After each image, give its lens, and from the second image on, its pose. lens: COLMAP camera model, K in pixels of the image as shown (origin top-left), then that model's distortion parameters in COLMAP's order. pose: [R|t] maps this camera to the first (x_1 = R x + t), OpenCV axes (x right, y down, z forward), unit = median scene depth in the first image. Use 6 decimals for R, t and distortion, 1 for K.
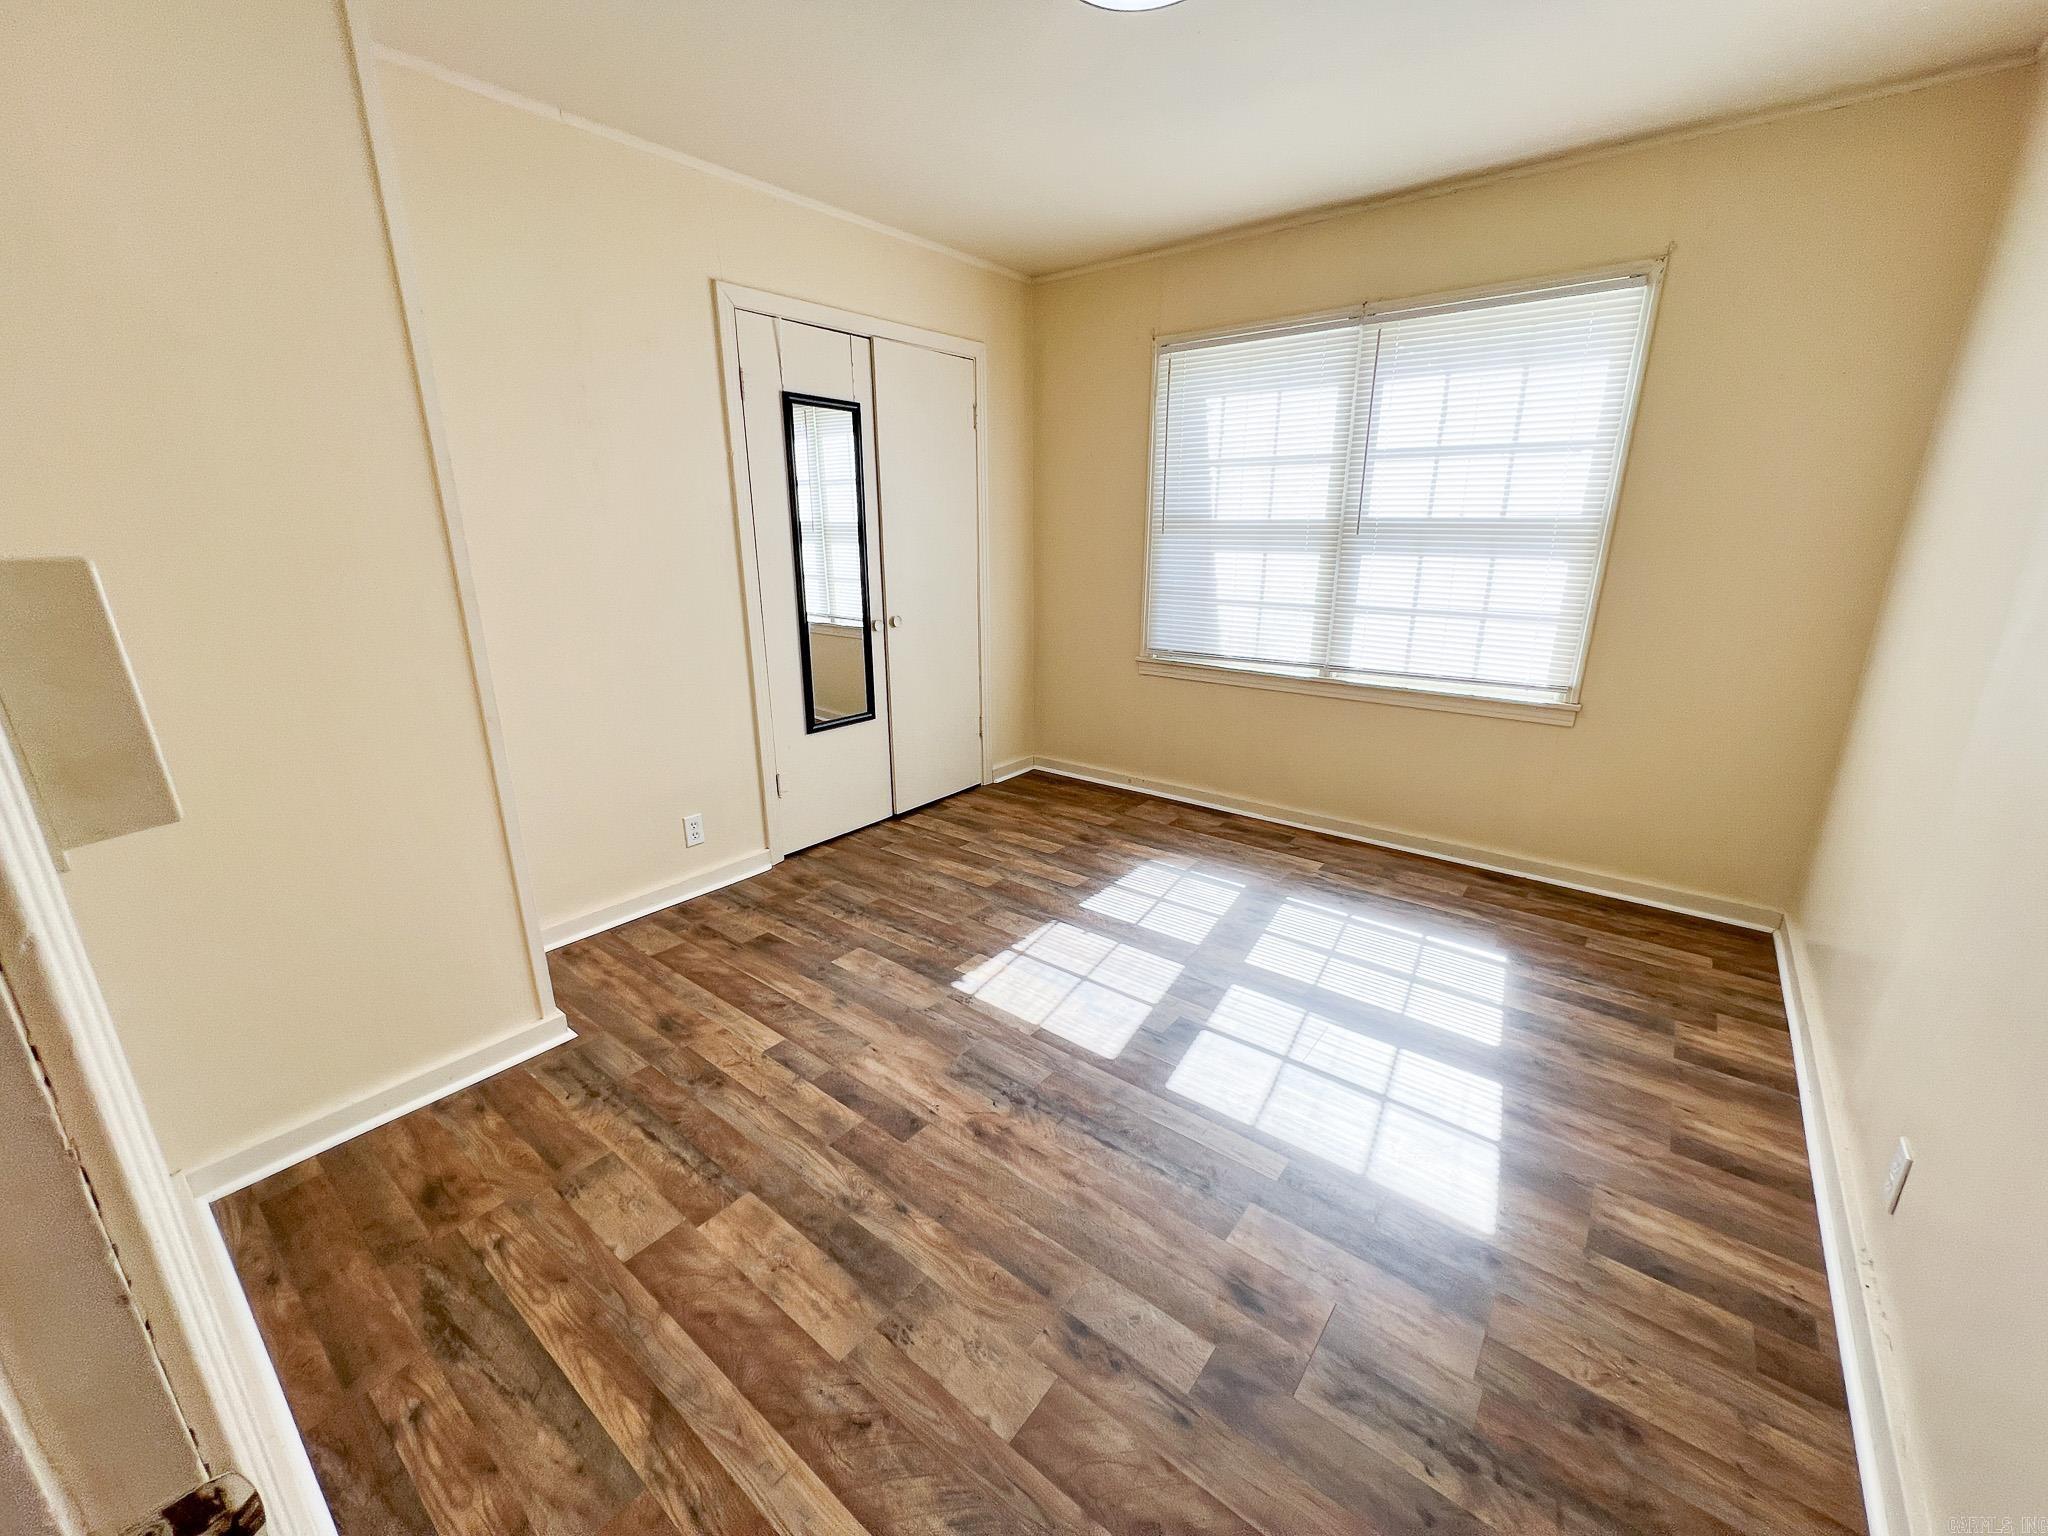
lens RADIAL K [[817.1, 0, 1014.9], [0, 817.1, 769.0], [0, 0, 1]] dist [-0.001585, 0.000089]
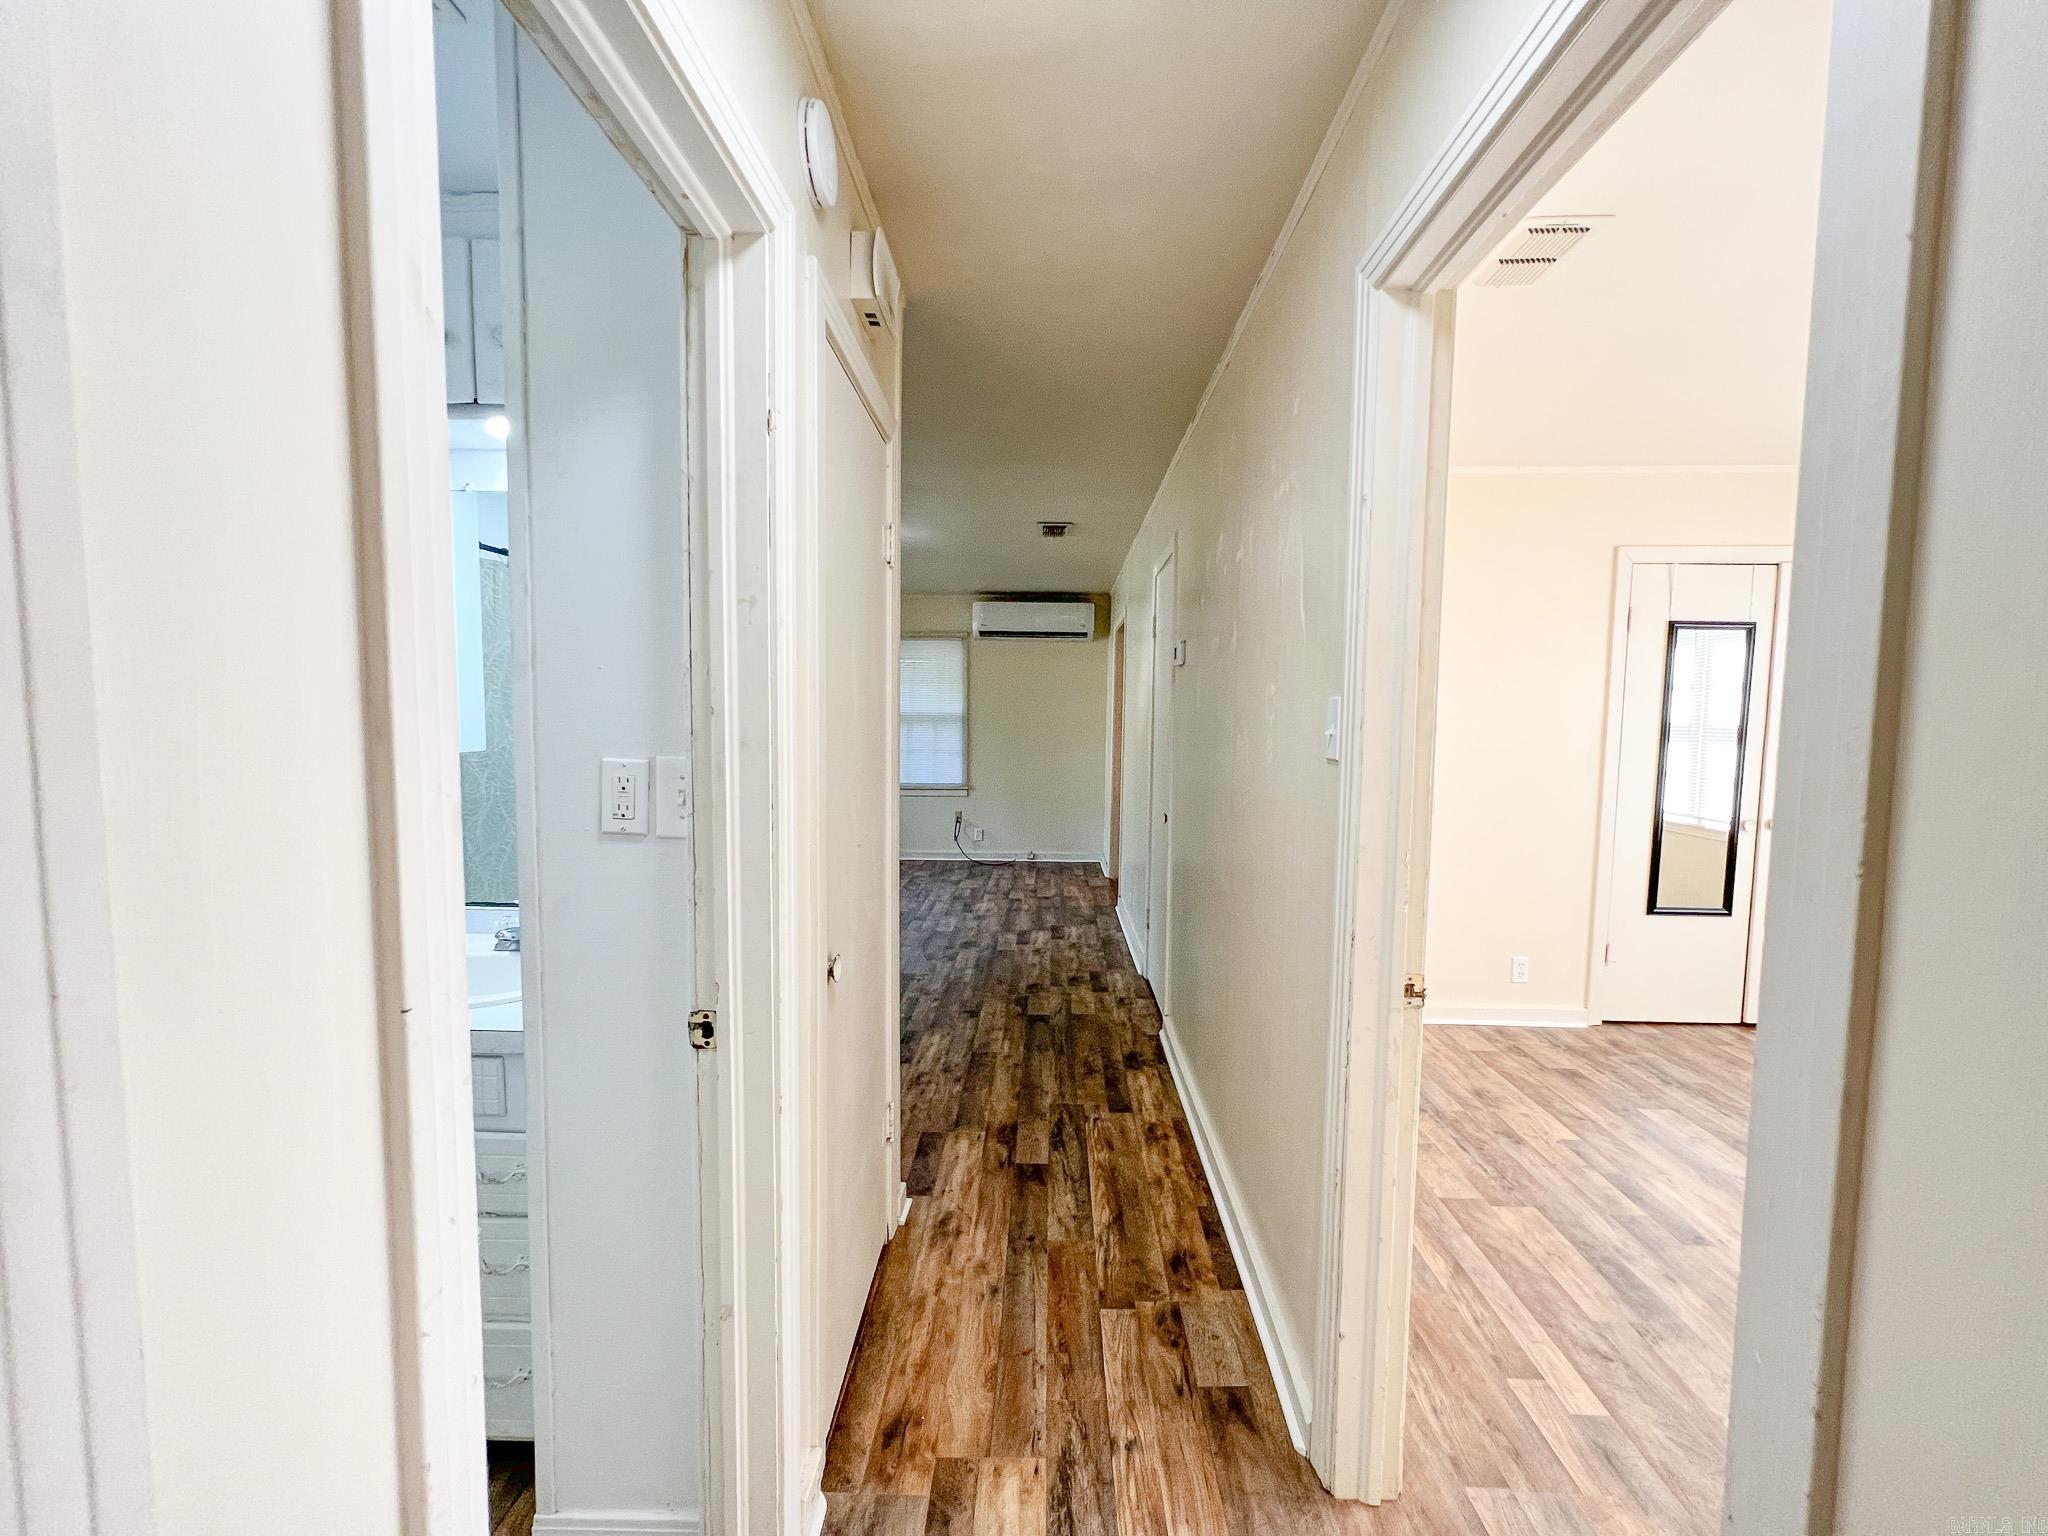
lens RADIAL K [[817.1, 0, 1029.9], [0, 817.1, 767.5], [0, 0, 1]] dist [-0.001585, 0.000089]
pose [[0.603597, 0.067130, -0.794458, 0.099748], [-0.248822, 0.962541, -0.107712, 0.091804], [0.757468, 0.262694, 0.597691, -0.318549]]
